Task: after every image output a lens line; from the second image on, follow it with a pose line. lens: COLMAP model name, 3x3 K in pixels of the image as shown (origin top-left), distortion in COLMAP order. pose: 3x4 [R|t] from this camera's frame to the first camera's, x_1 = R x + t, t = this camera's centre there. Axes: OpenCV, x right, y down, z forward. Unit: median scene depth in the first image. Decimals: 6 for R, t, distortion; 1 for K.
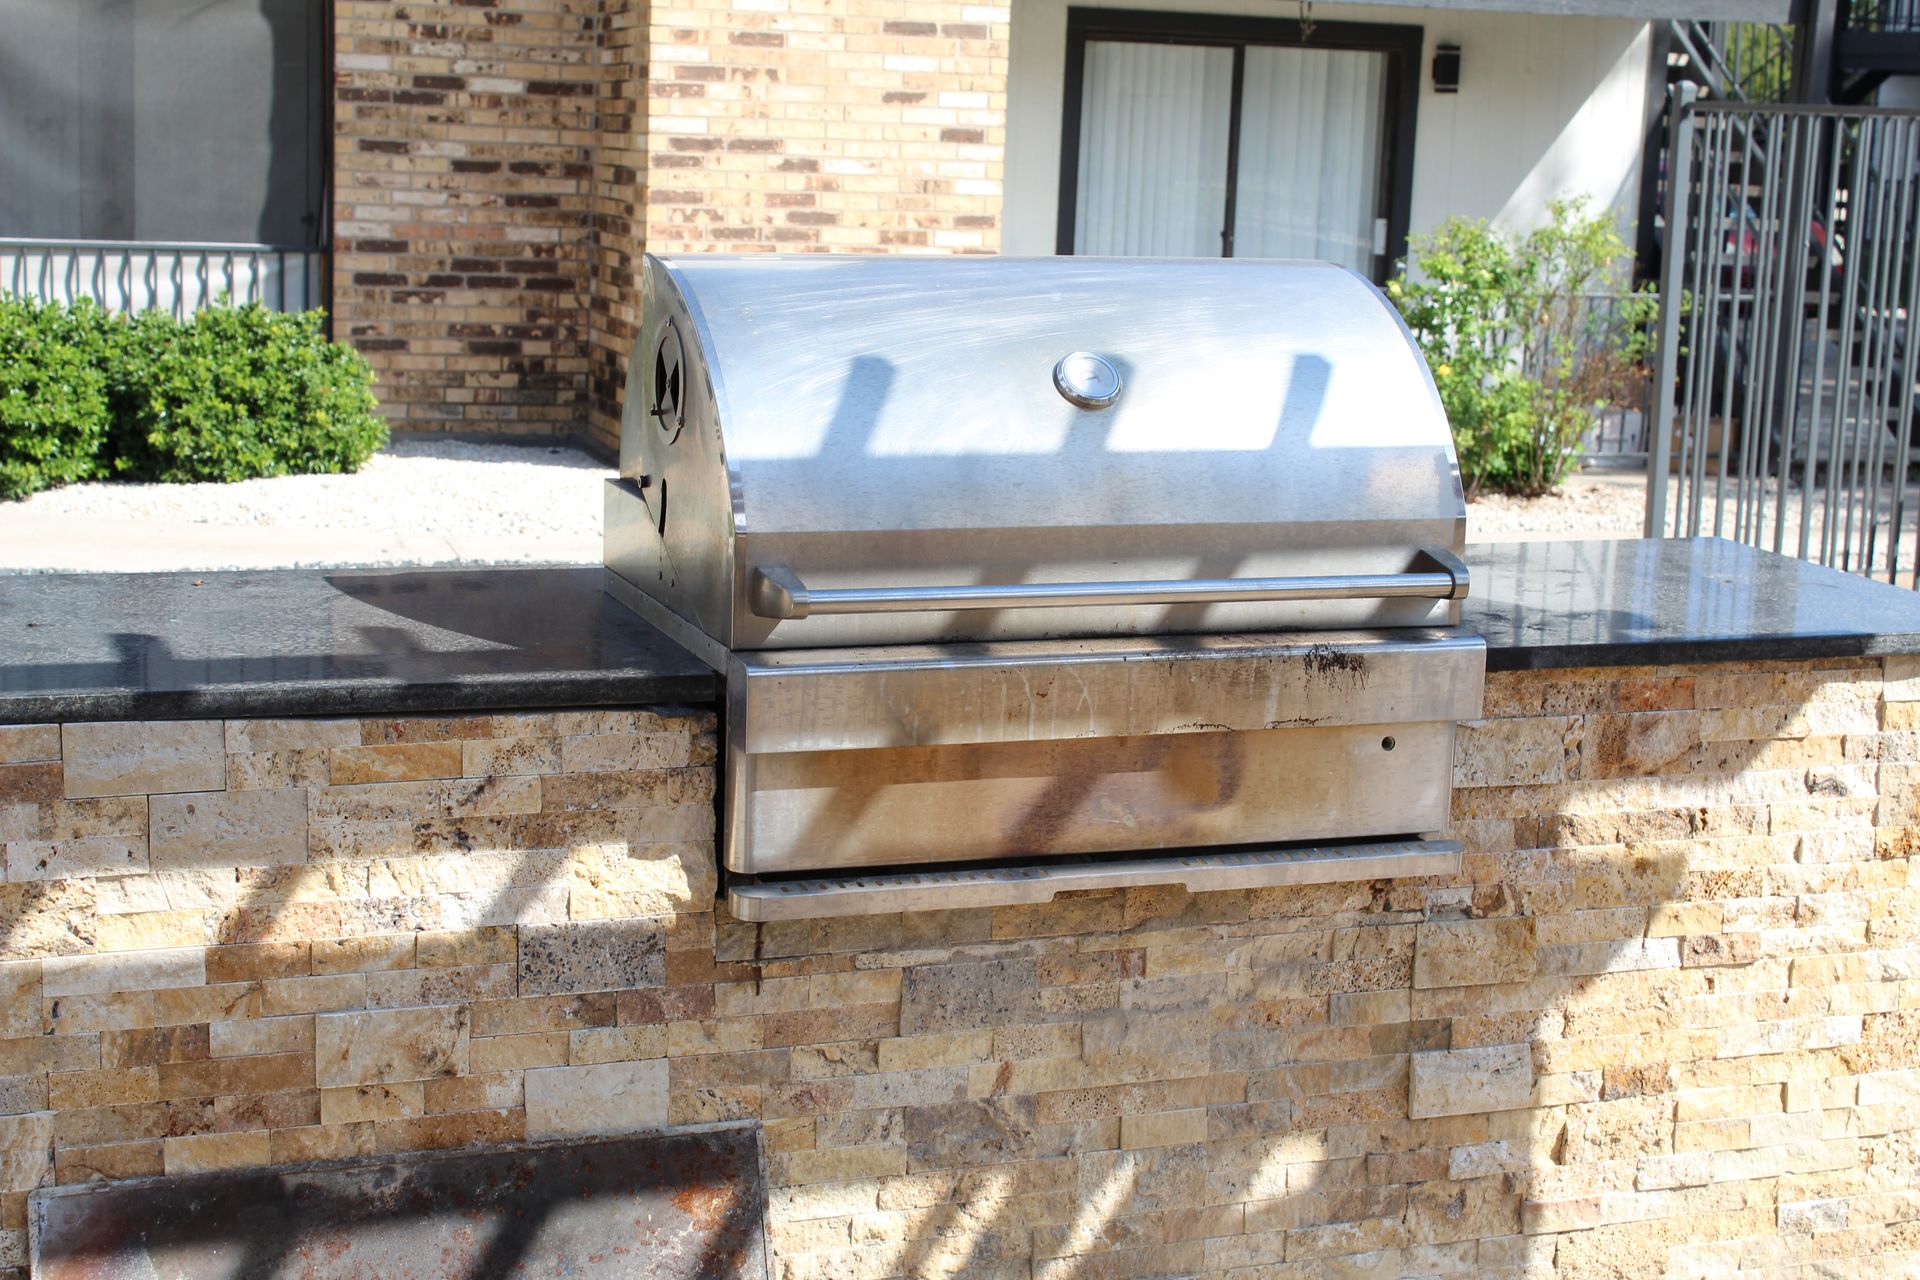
lens RADIAL K [[3153.5, 0, 961.0], [0, 3153.5, 636.5], [0, 0, 1]] dist [0.020107, 0.000000]
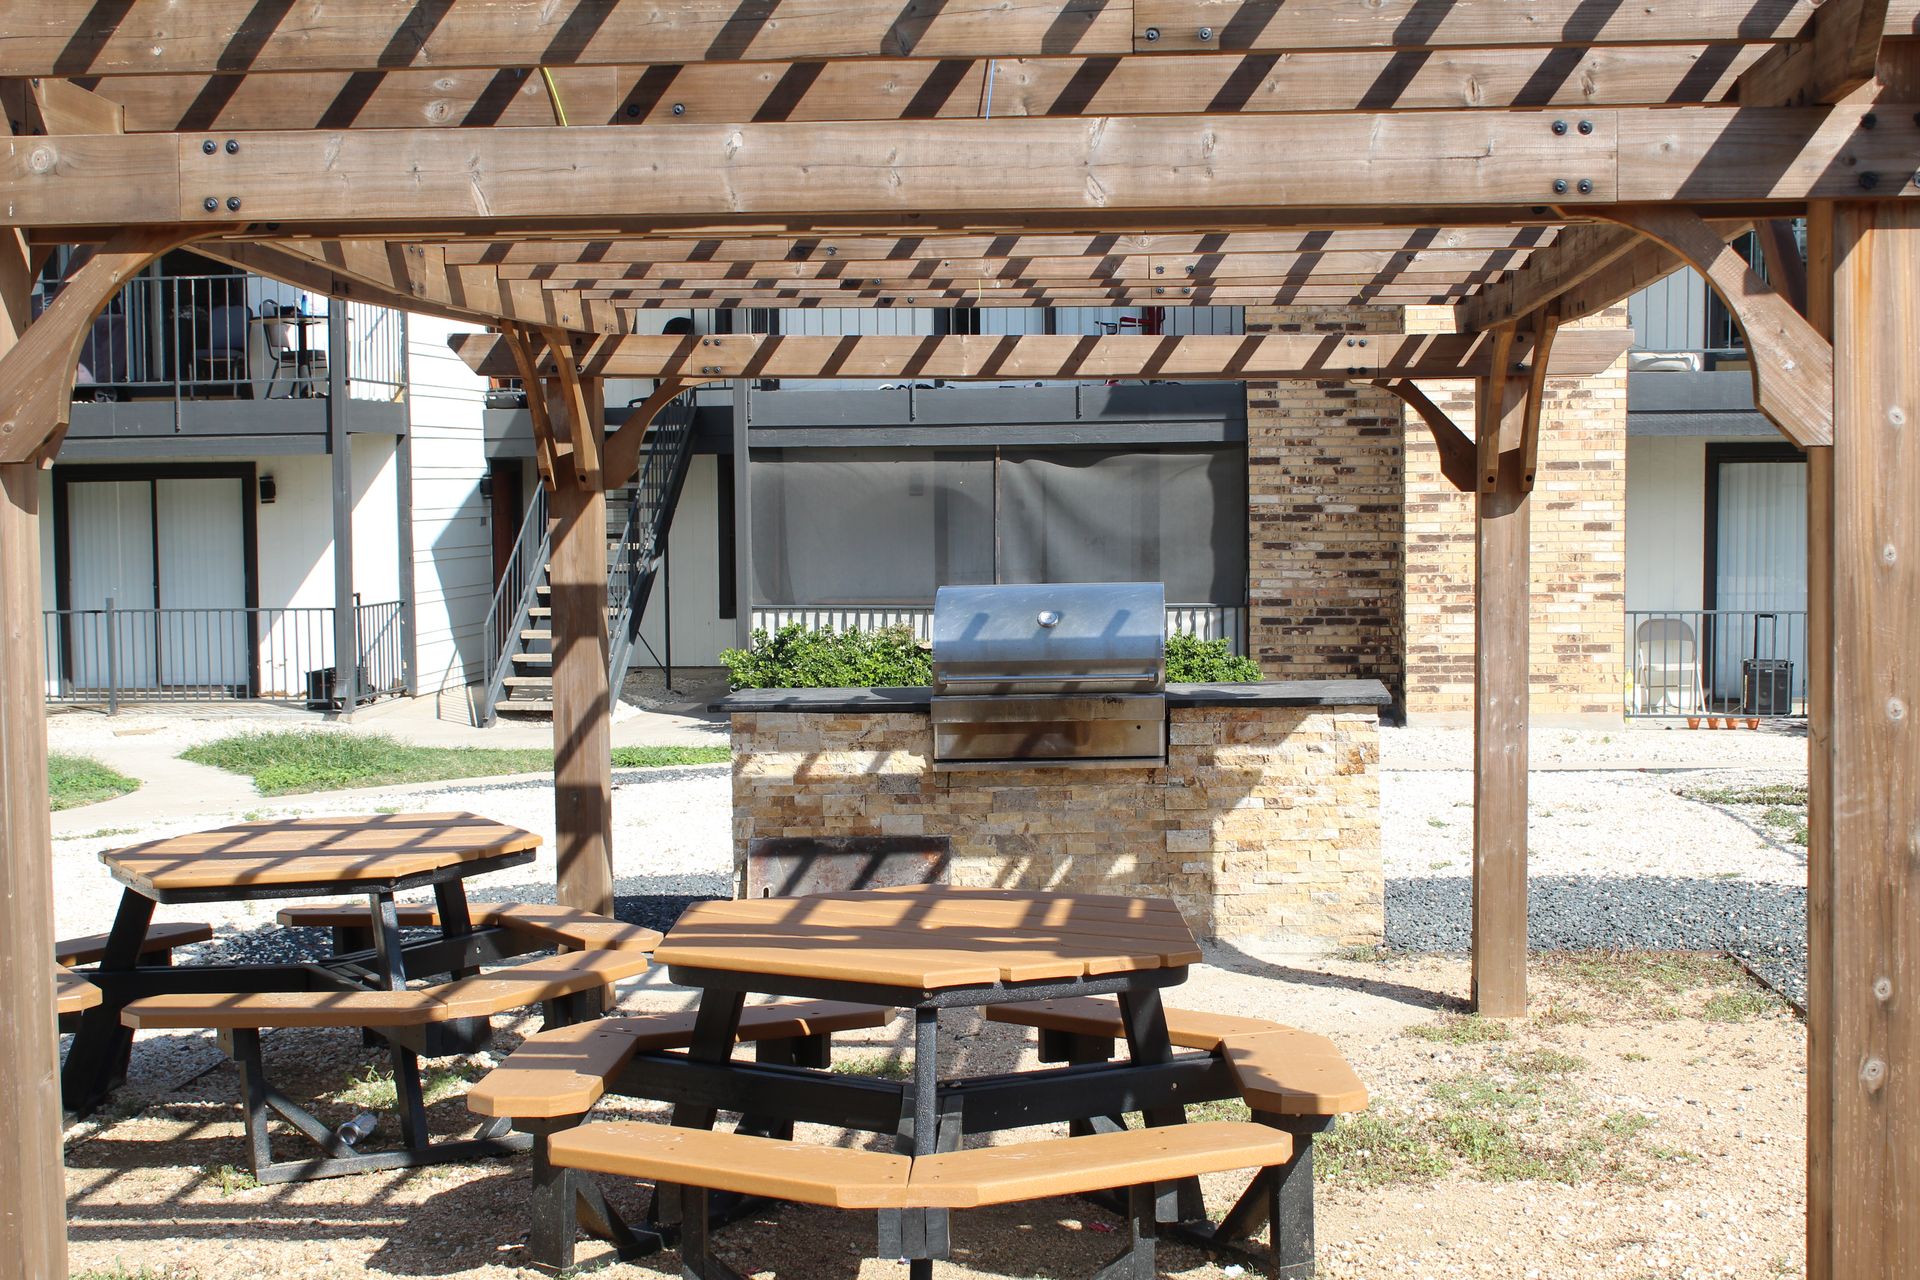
lens RADIAL K [[2569.6, 0, 959.9], [0, 2569.6, 641.9], [0, 0, 1]] dist [-0.050926, 0.000000]
pose [[0.905639, -0.023032, -0.423423, 1.022189], [-0.025414, 0.993781, -0.108411, 0.223075], [0.423287, 0.108942, 0.899422, -1.379992]]
